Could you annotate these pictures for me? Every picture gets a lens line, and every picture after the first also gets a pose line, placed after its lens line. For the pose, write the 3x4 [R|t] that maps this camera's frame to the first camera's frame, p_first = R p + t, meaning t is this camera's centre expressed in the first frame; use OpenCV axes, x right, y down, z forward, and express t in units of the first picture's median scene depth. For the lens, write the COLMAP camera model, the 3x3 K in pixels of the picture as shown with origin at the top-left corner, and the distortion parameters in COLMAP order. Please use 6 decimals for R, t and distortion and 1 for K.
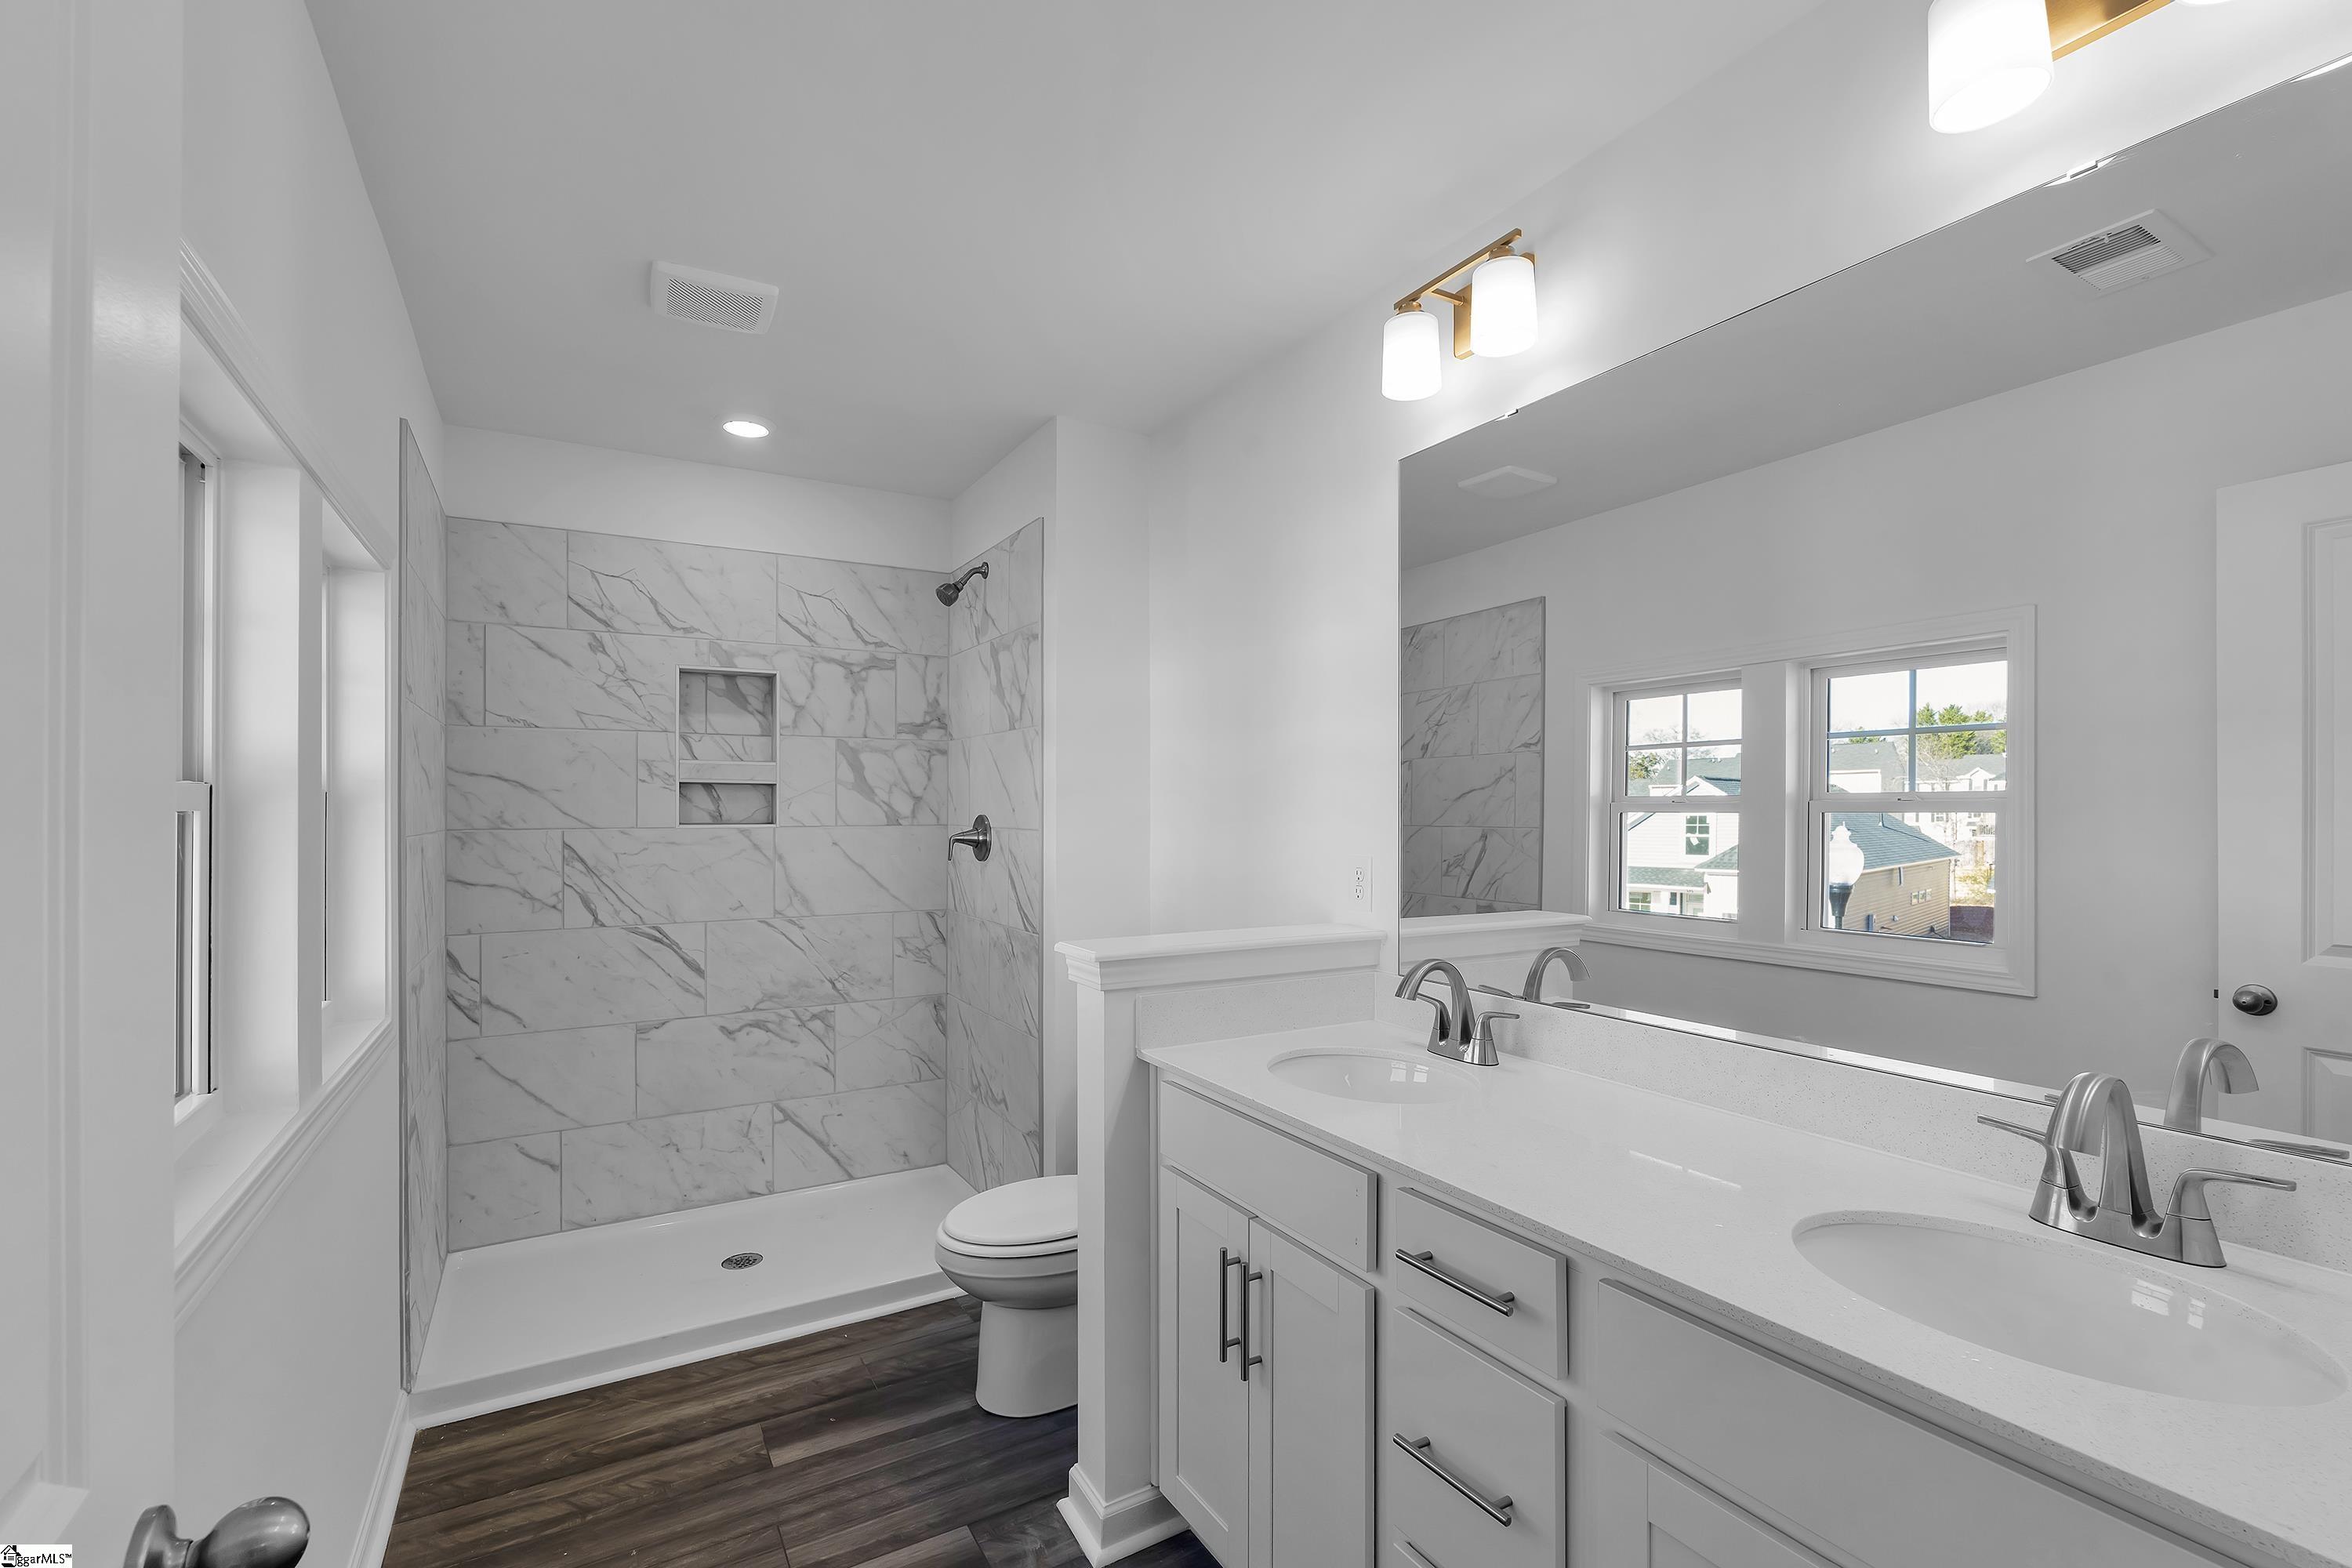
lens RADIAL K [[1021.1, 0, 1177.5], [0, 1021.1, 841.0], [0, 0, 1]] dist [-0.002175, 0.000301]
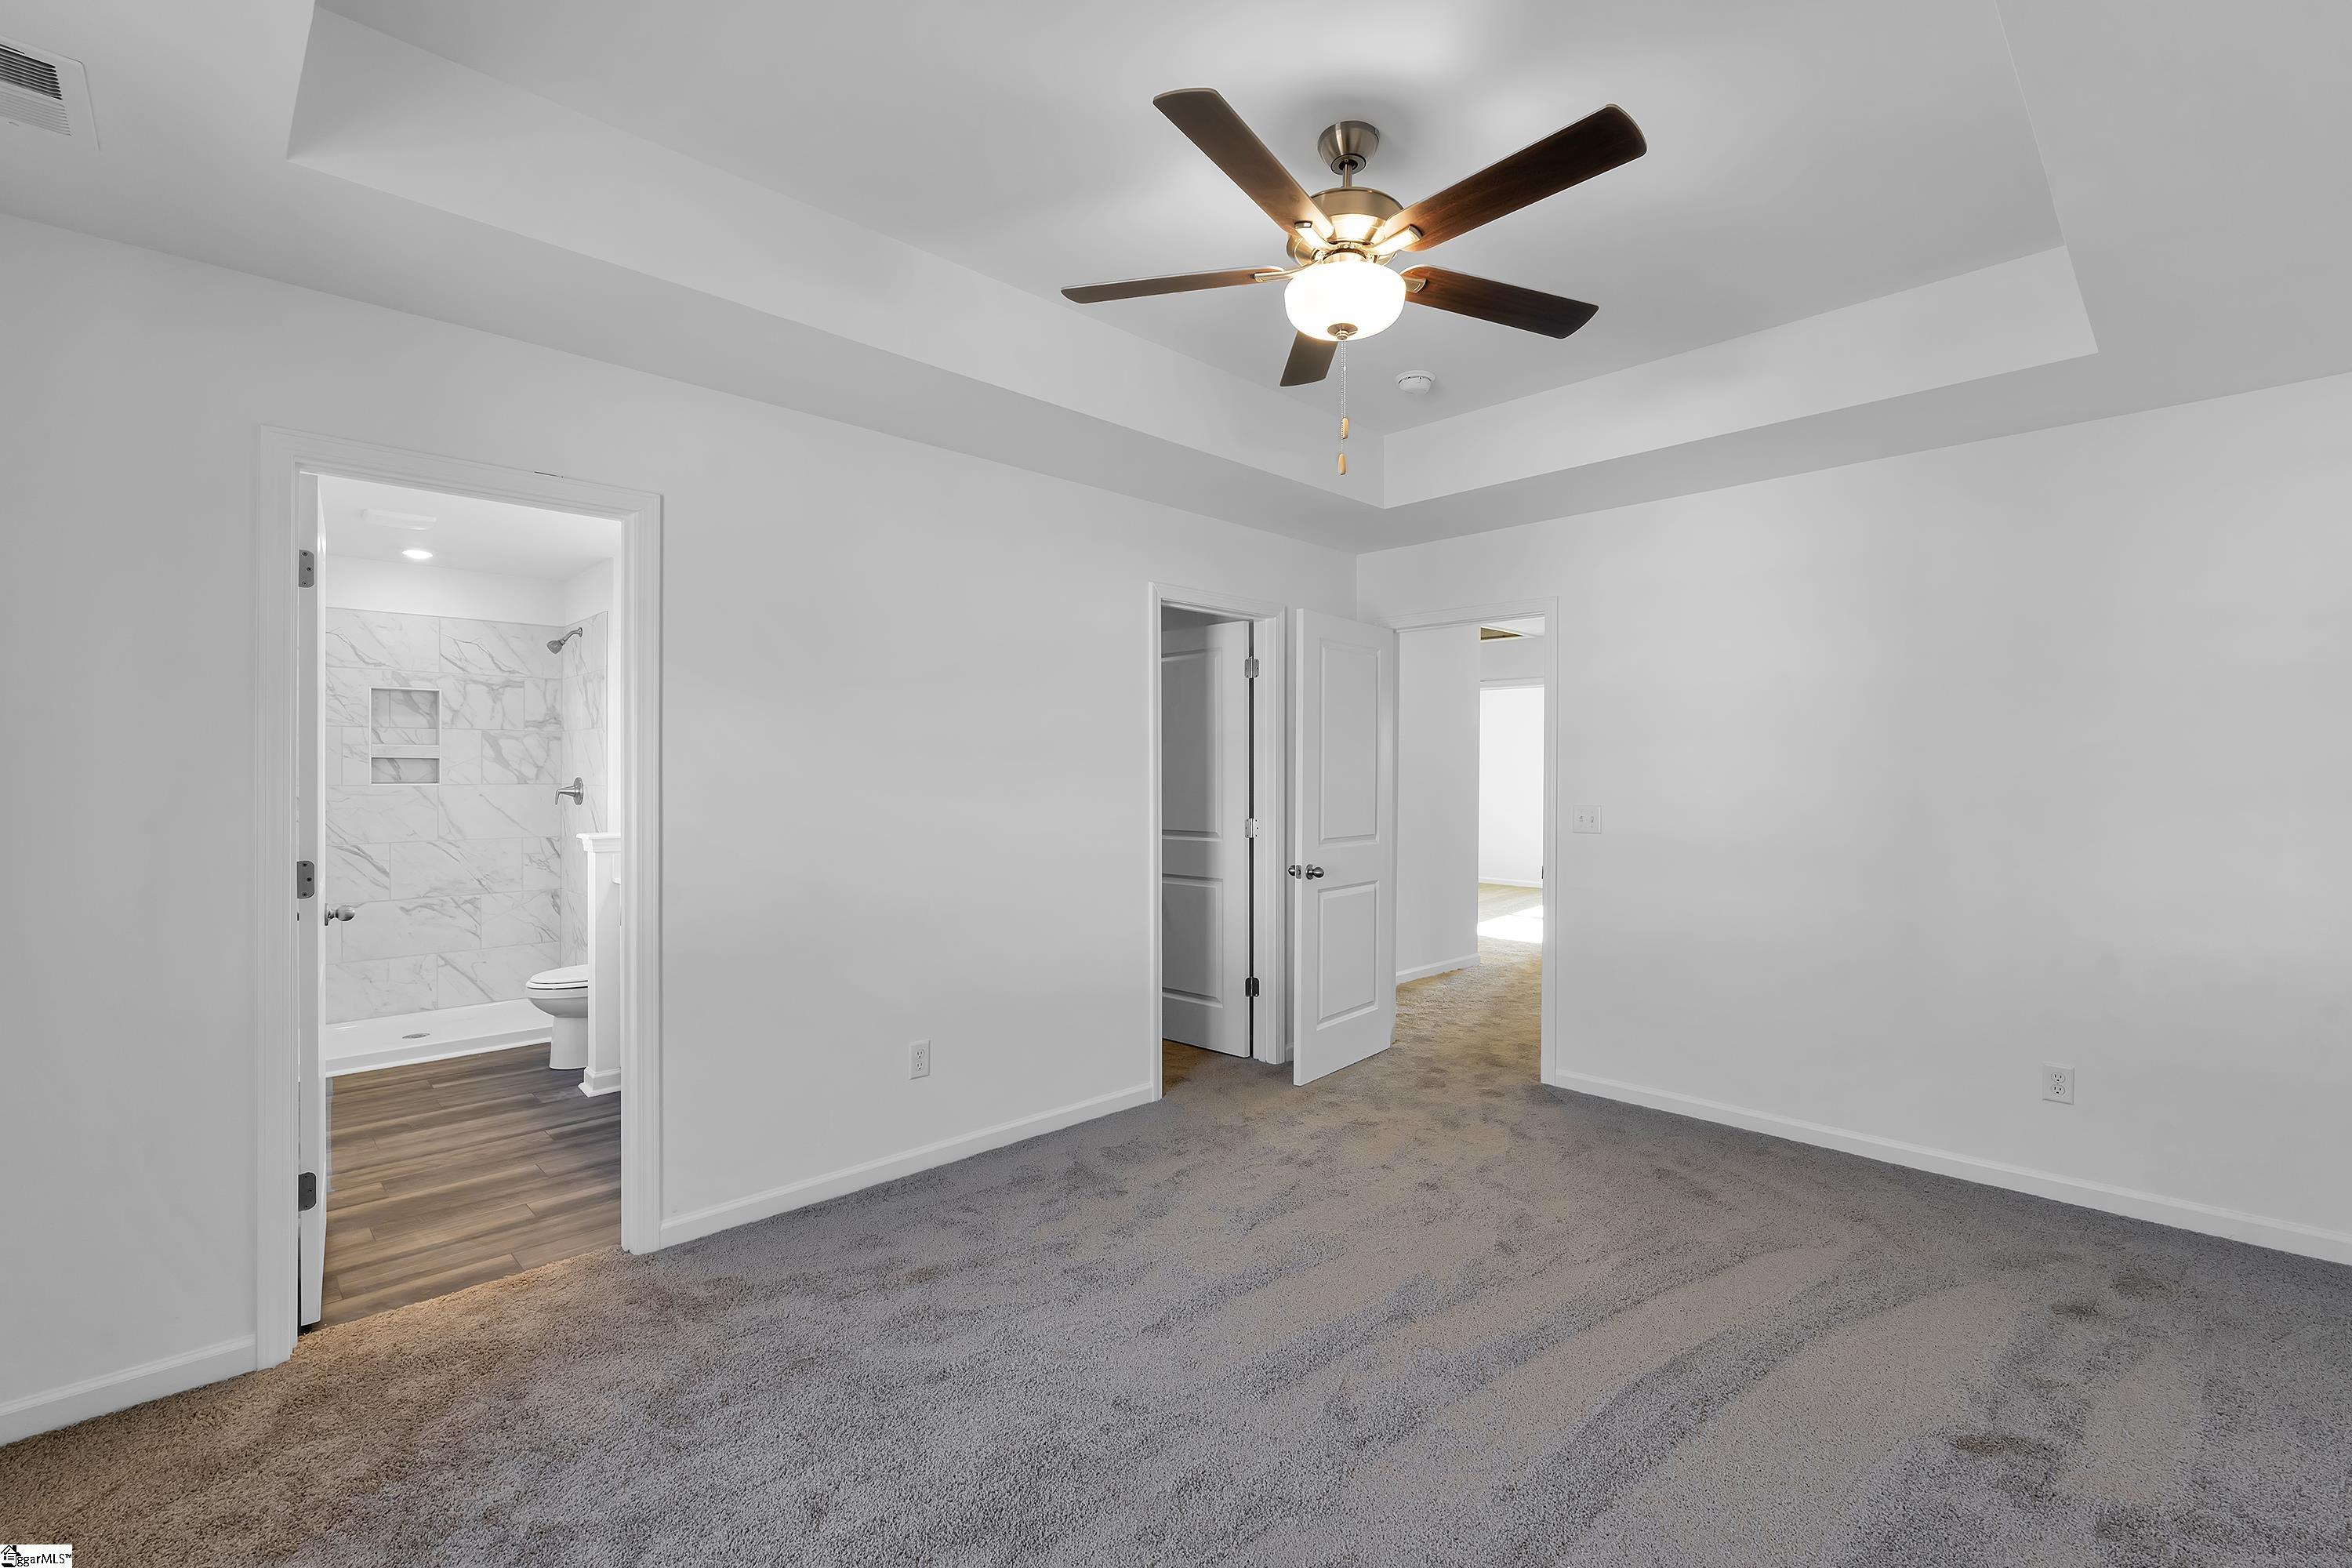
lens RADIAL K [[1025.3, 0, 1179.2], [0, 1025.3, 795.8], [0, 0, 1]] dist [-0.002861, -0.000510]
pose [[0.971242, -0.004992, 0.238041, 0.359163], [0.007008, 0.999946, -0.007623, 0.023851], [-0.237990, 0.009072, 0.971225, -0.854016]]
